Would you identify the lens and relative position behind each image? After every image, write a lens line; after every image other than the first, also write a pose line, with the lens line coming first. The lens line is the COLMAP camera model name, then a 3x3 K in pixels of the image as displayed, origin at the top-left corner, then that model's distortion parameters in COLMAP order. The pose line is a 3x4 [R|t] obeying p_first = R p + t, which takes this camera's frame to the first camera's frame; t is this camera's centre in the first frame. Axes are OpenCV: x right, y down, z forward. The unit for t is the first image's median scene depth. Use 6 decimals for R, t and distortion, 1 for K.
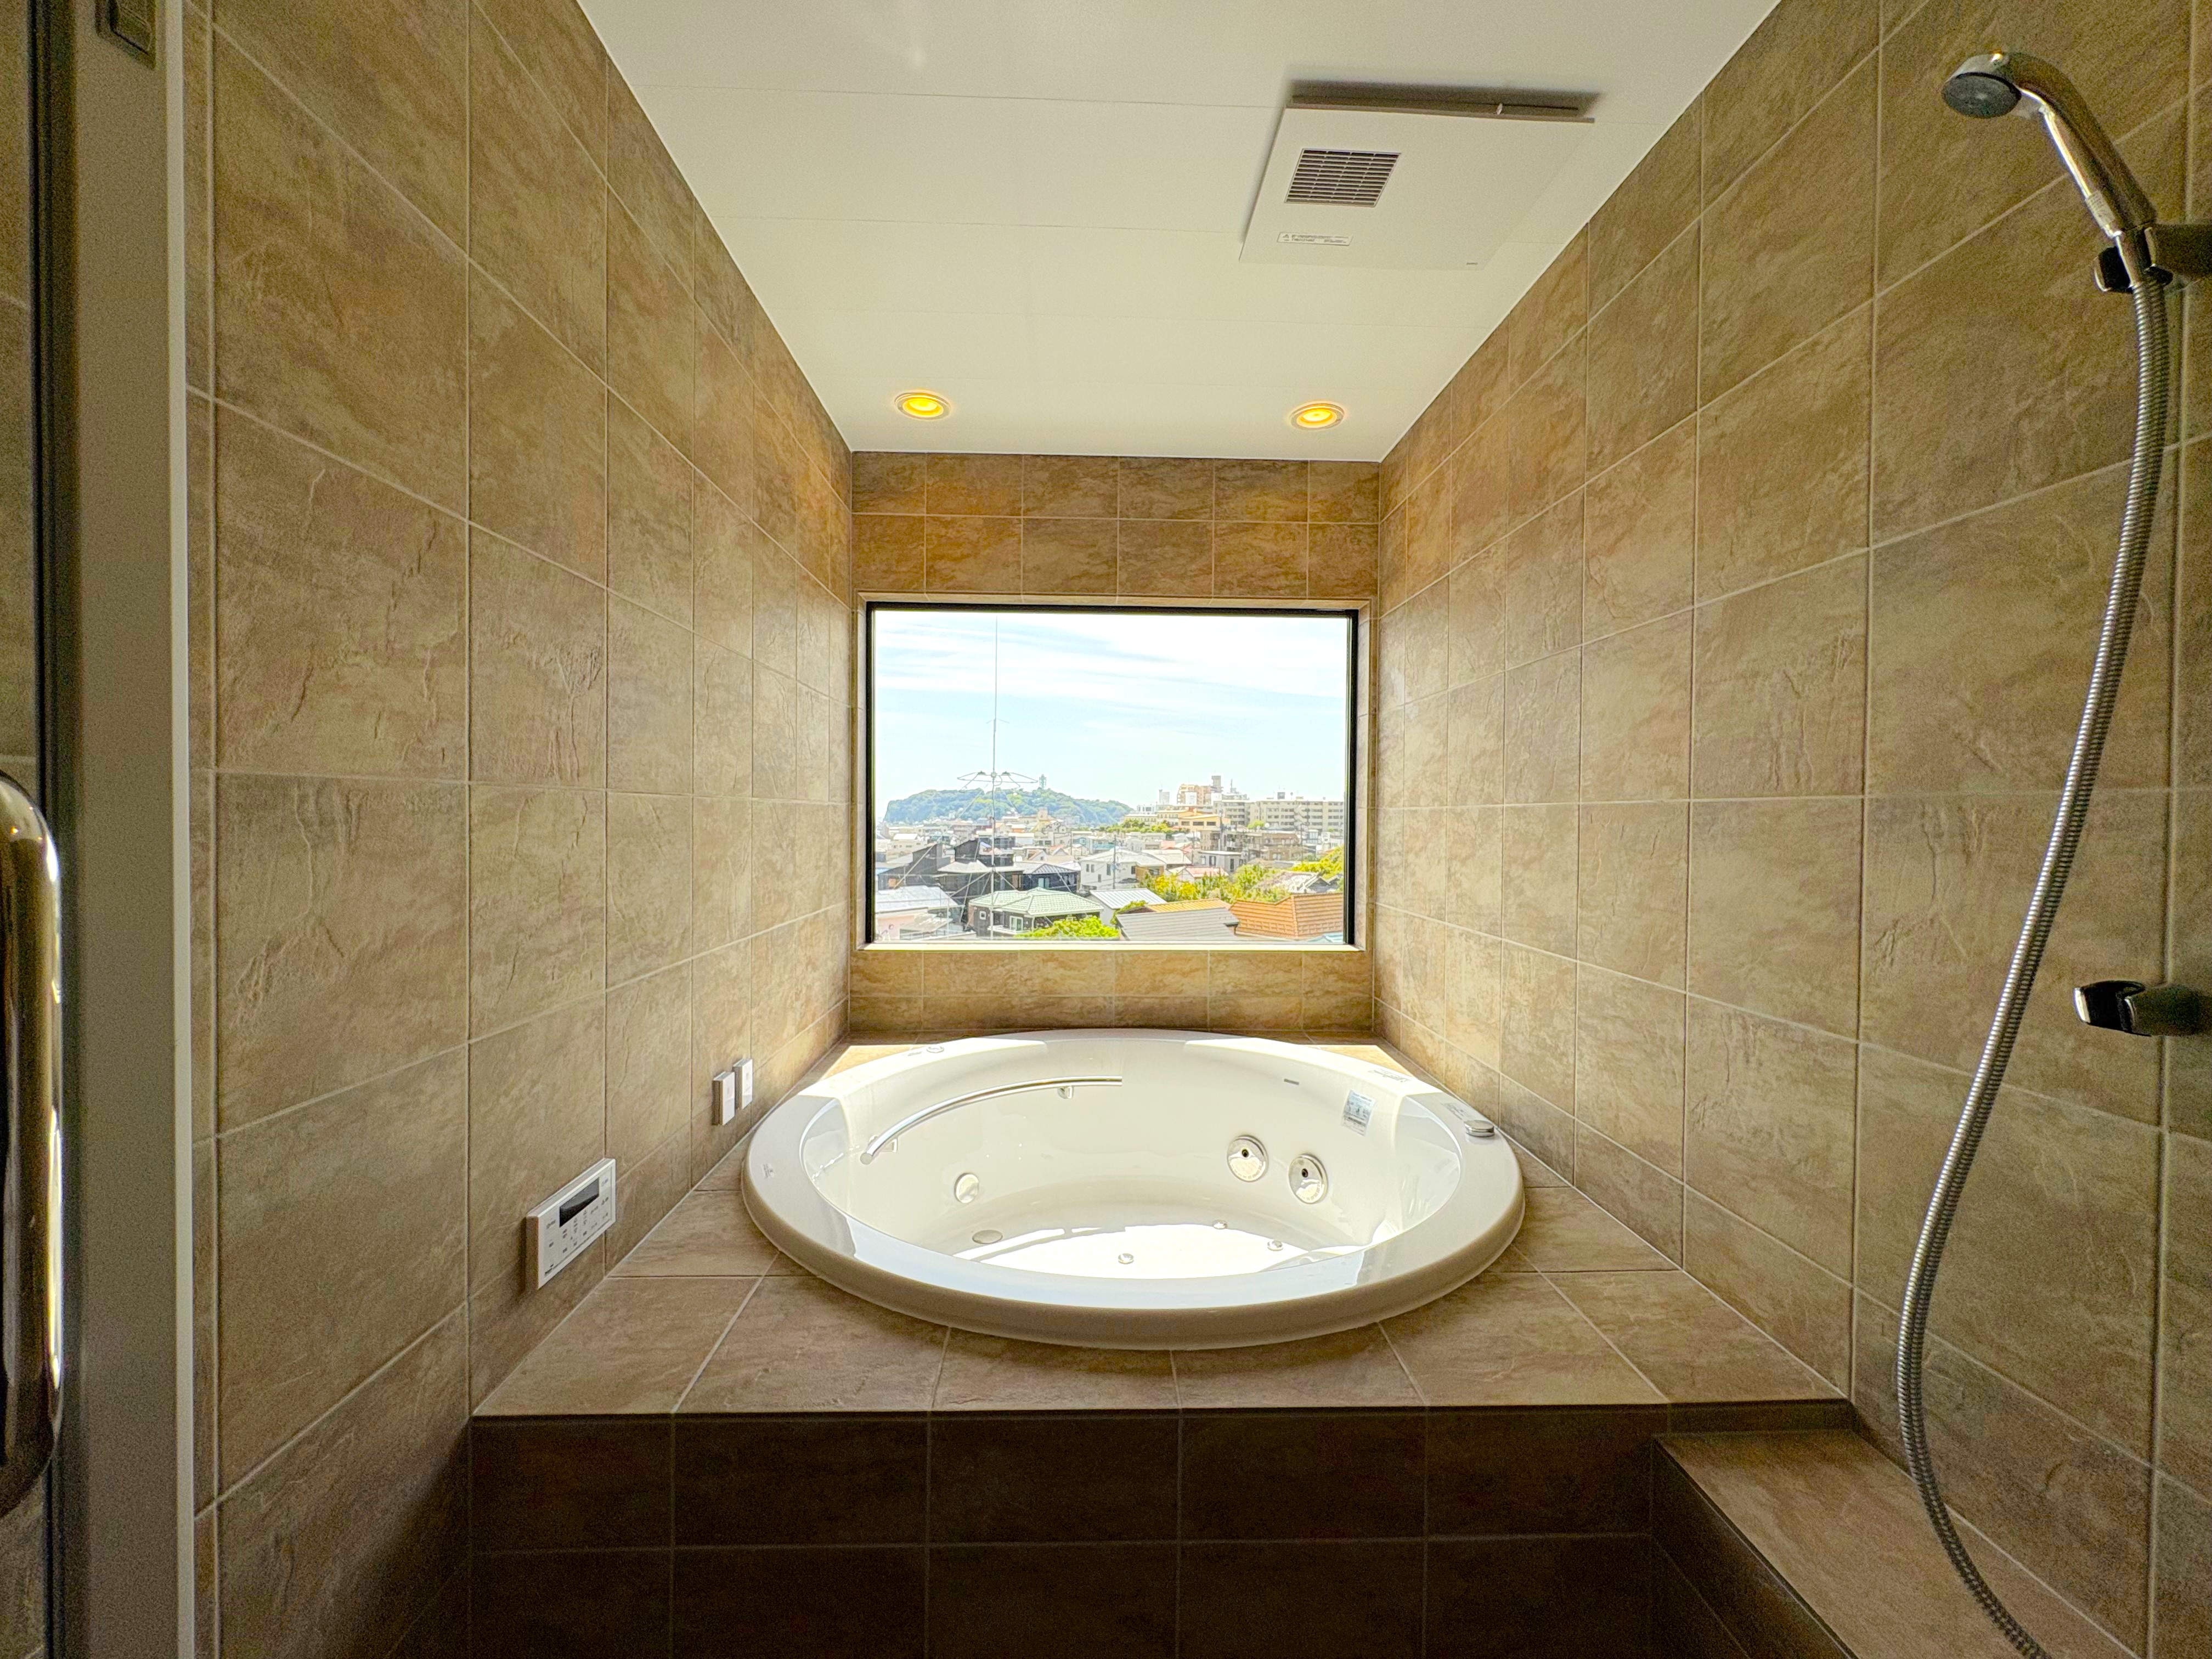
lens RADIAL K [[876.6, 0, 1100.5], [0, 876.6, 822.2], [0, 0, 1]] dist [-0.001883, 0.000545]
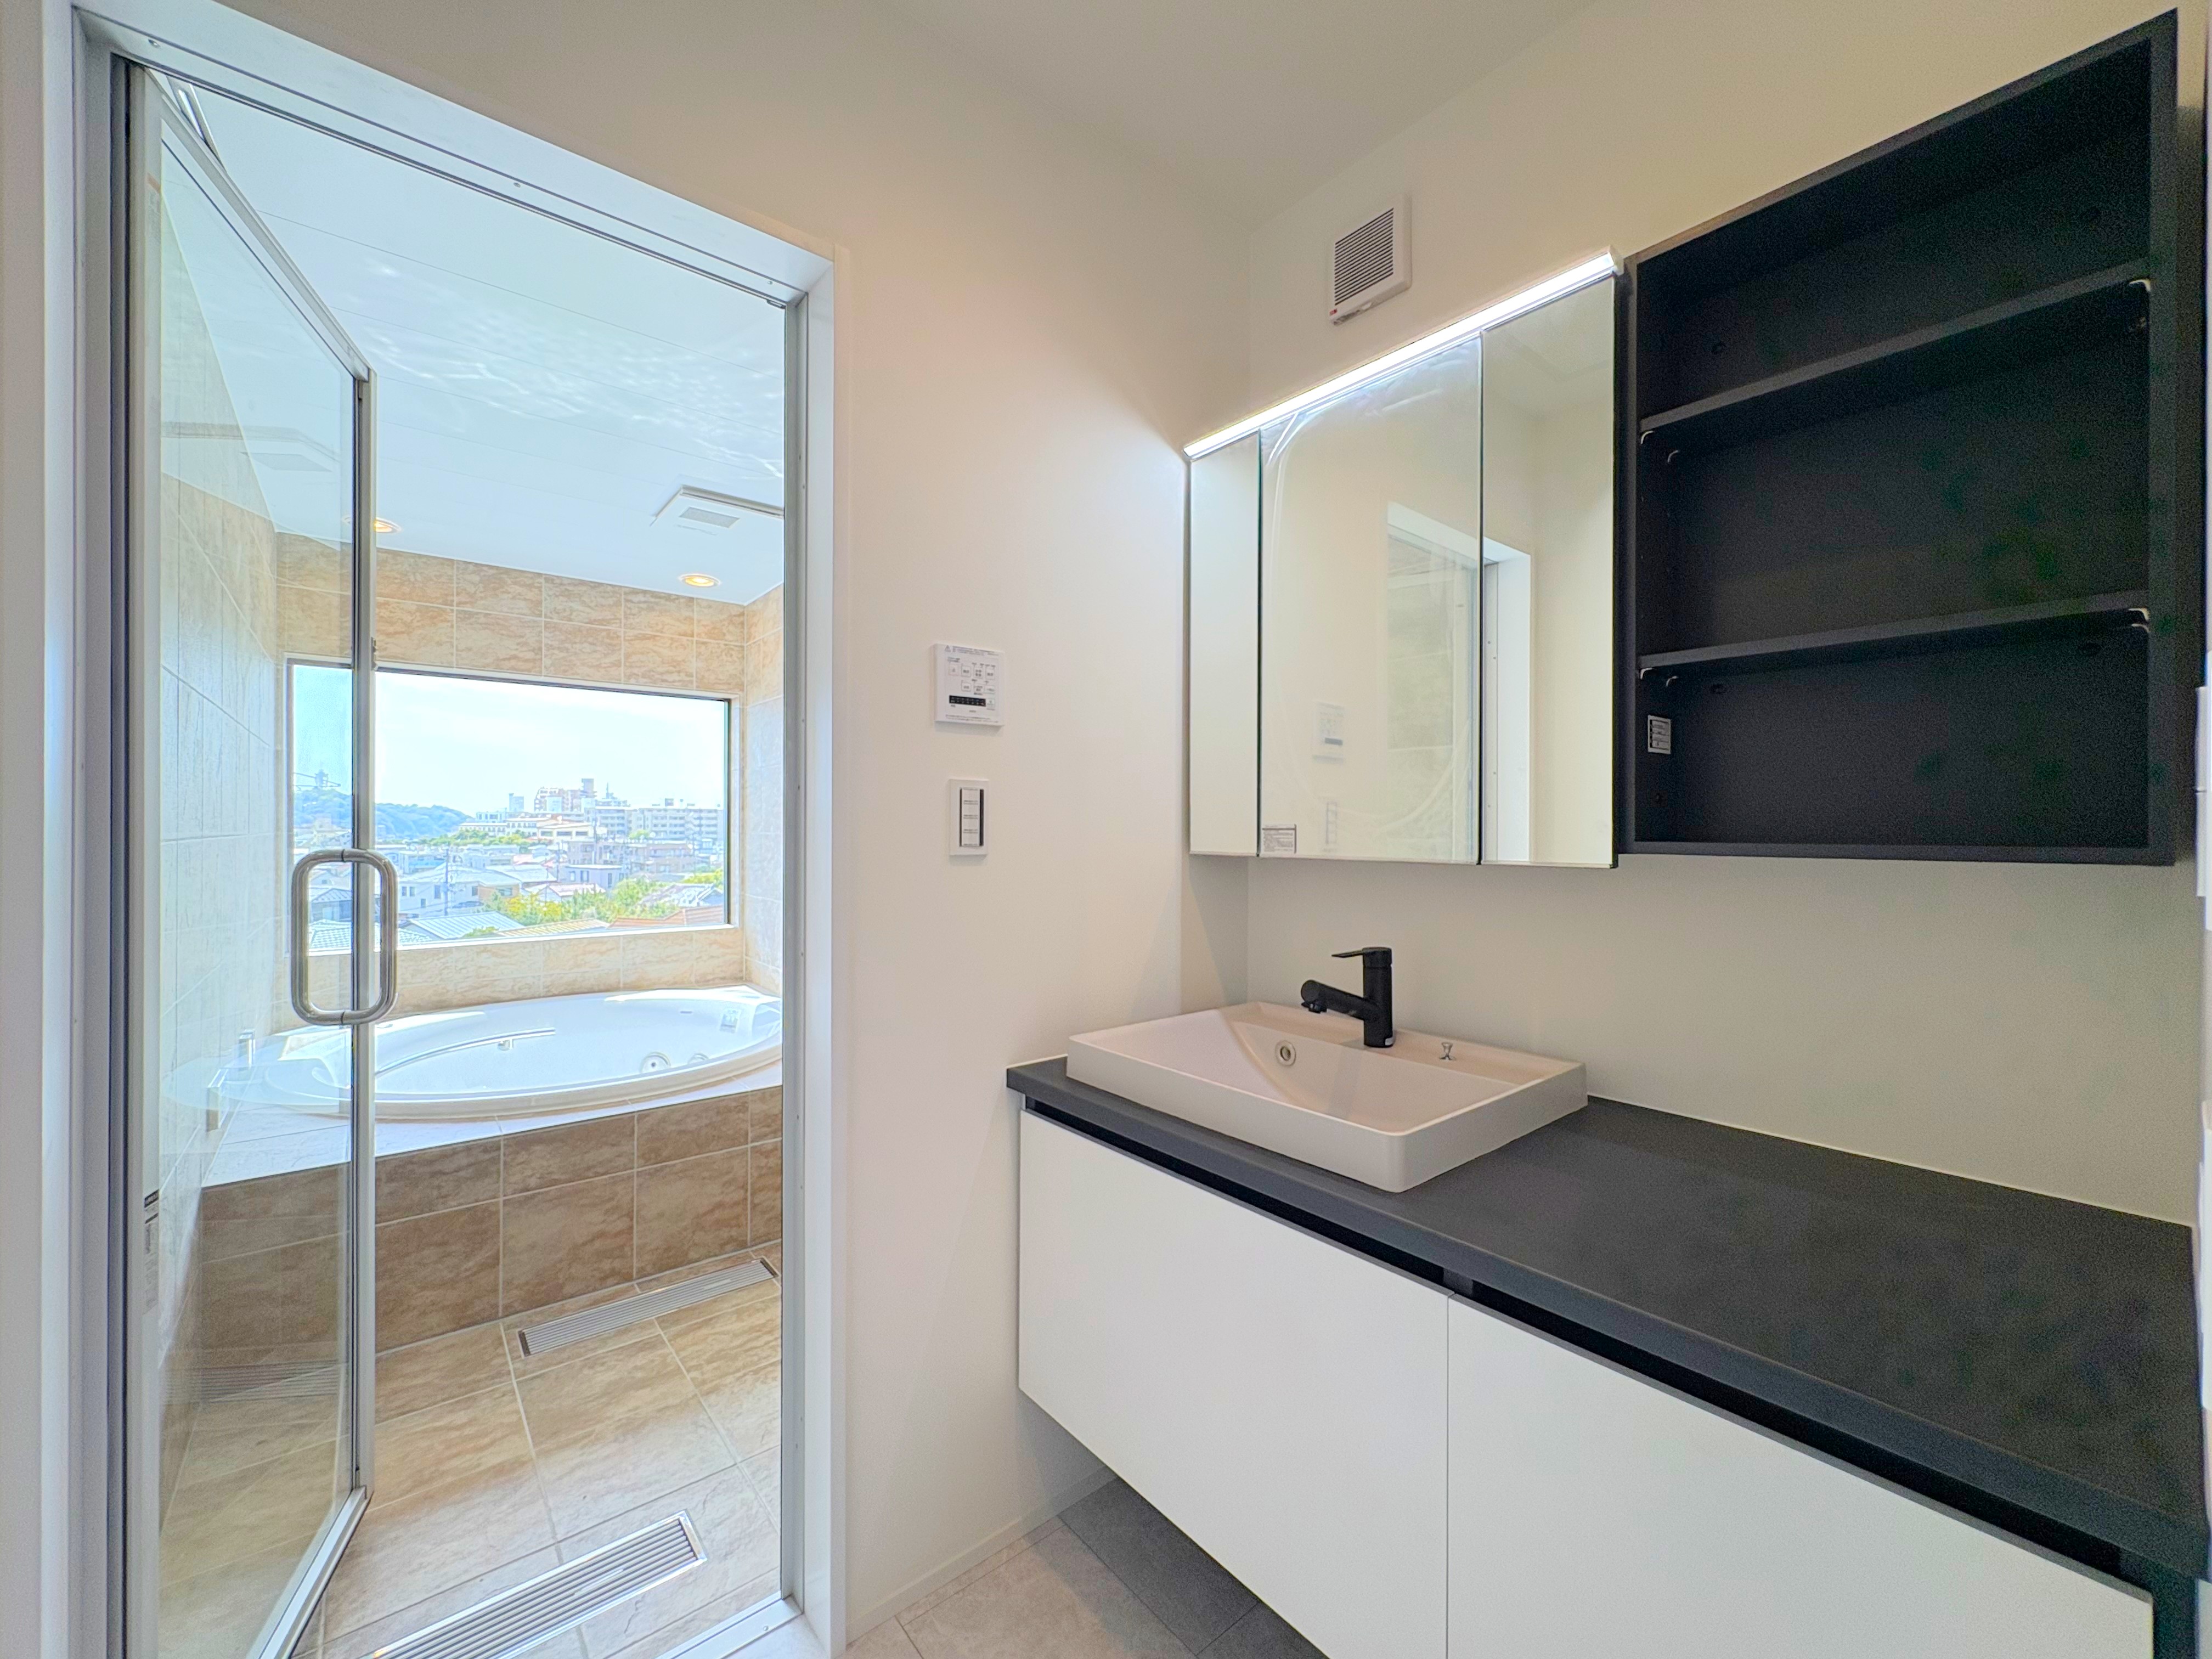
lens RADIAL K [[876.6, 0, 1107.7], [0, 876.6, 833.1], [0, 0, 1]] dist [-0.001883, 0.000545]
pose [[0.785307, -0.009408, 0.619035, -0.131431], [0.007299, 0.999956, 0.005938, -0.018471], [-0.619064, -0.000145, 0.785341, -0.580151]]
